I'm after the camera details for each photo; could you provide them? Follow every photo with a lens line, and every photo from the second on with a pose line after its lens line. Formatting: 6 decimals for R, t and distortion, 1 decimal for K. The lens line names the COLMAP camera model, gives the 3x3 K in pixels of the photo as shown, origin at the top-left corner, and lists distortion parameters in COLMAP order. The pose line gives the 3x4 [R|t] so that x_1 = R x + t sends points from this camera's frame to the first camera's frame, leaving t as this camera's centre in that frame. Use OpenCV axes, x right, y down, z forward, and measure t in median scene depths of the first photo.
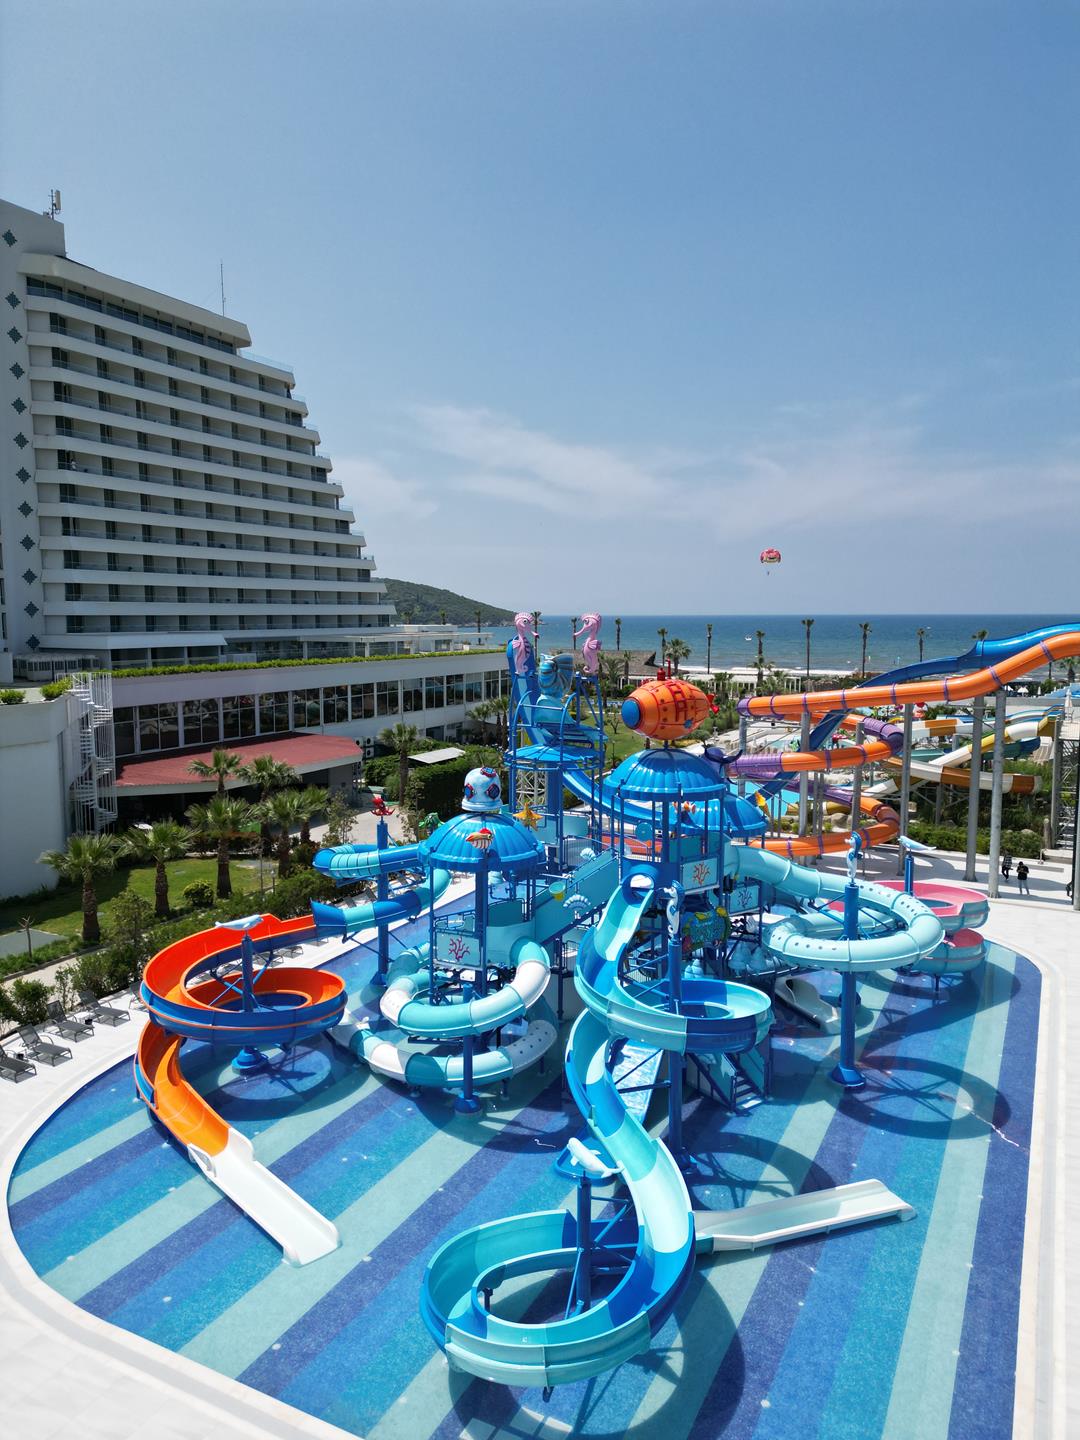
lens RADIAL K [[1003.0, 0, 538.8], [0, 1003.0, 715.5], [0, 0, 1]] dist [0.072536, -0.063053]
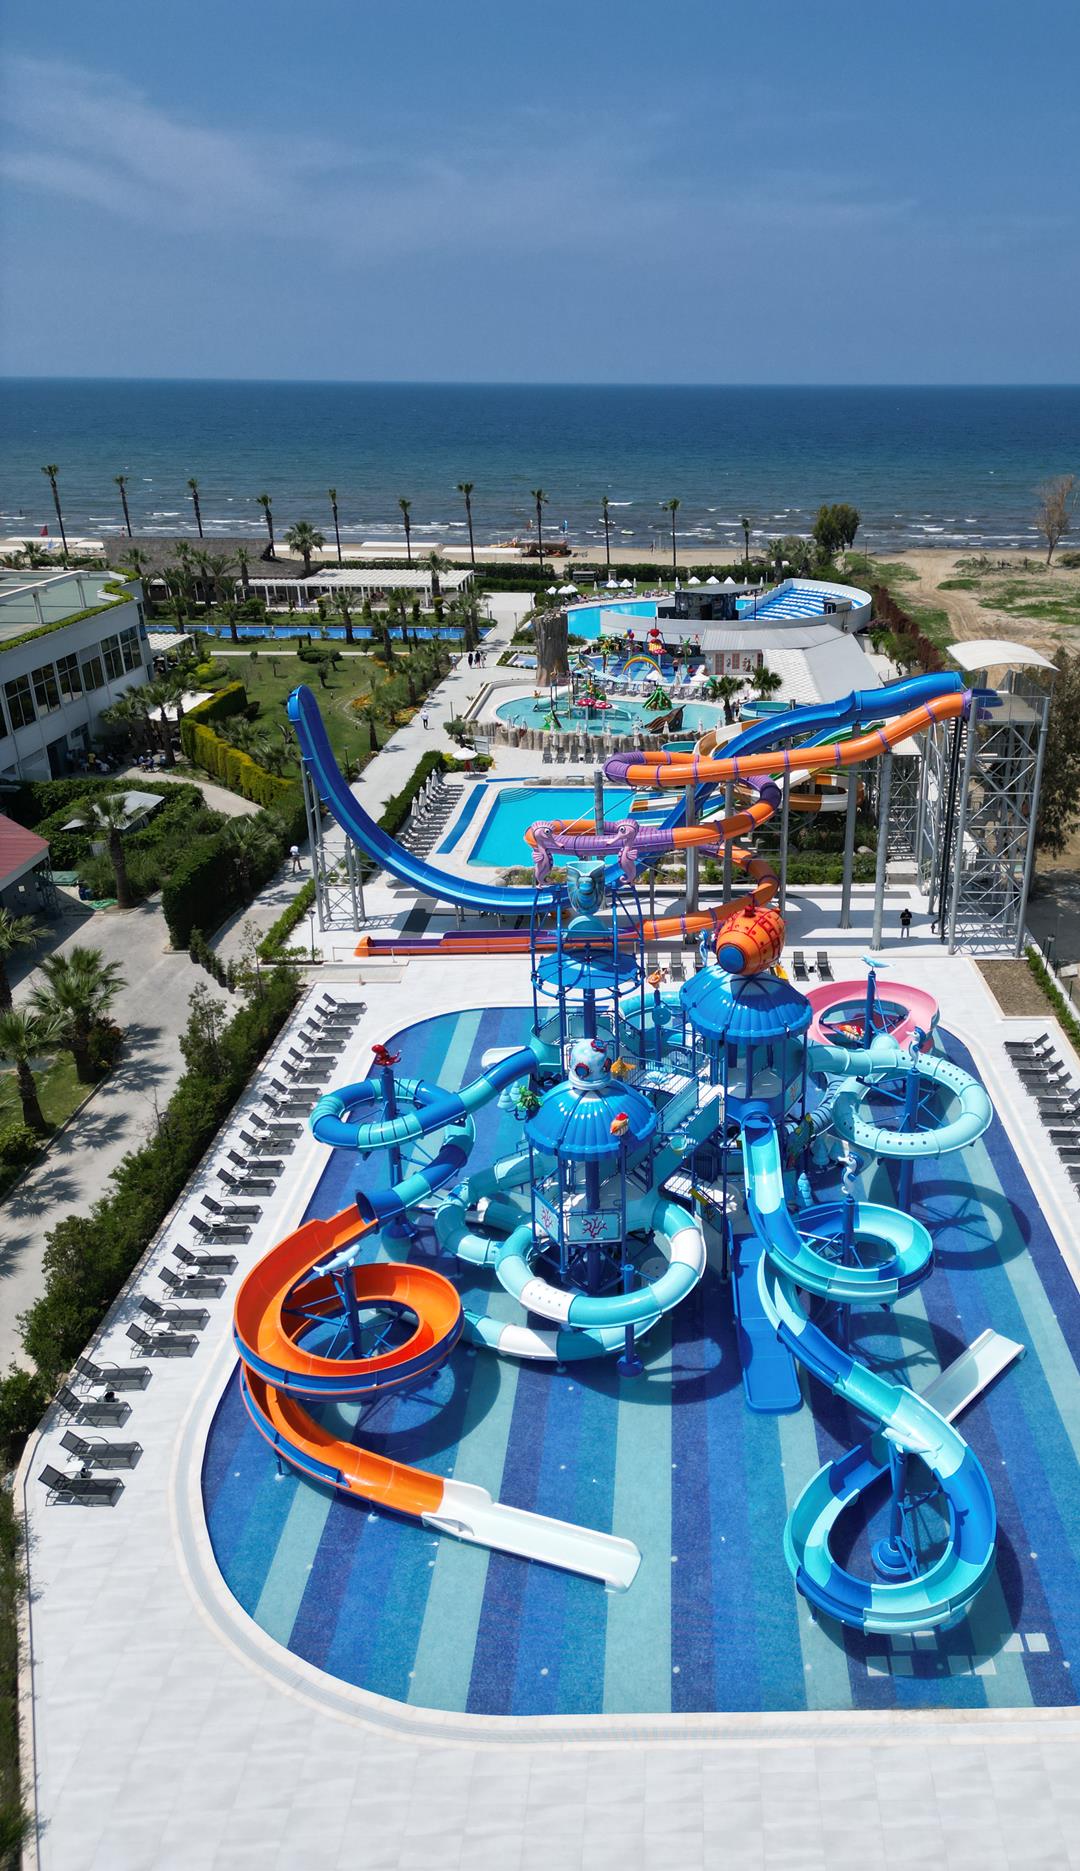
lens RADIAL K [[1290.0, 0, 698.1], [0, 1290.0, 950.7], [0, 0, 1]] dist [0.040174, -0.007538]
pose [[0.878425, -0.188434, 0.439161, -0.361823], [0.044178, 0.947062, 0.317995, -0.305687], [-0.475834, -0.259934, 0.840248, -0.017262]]
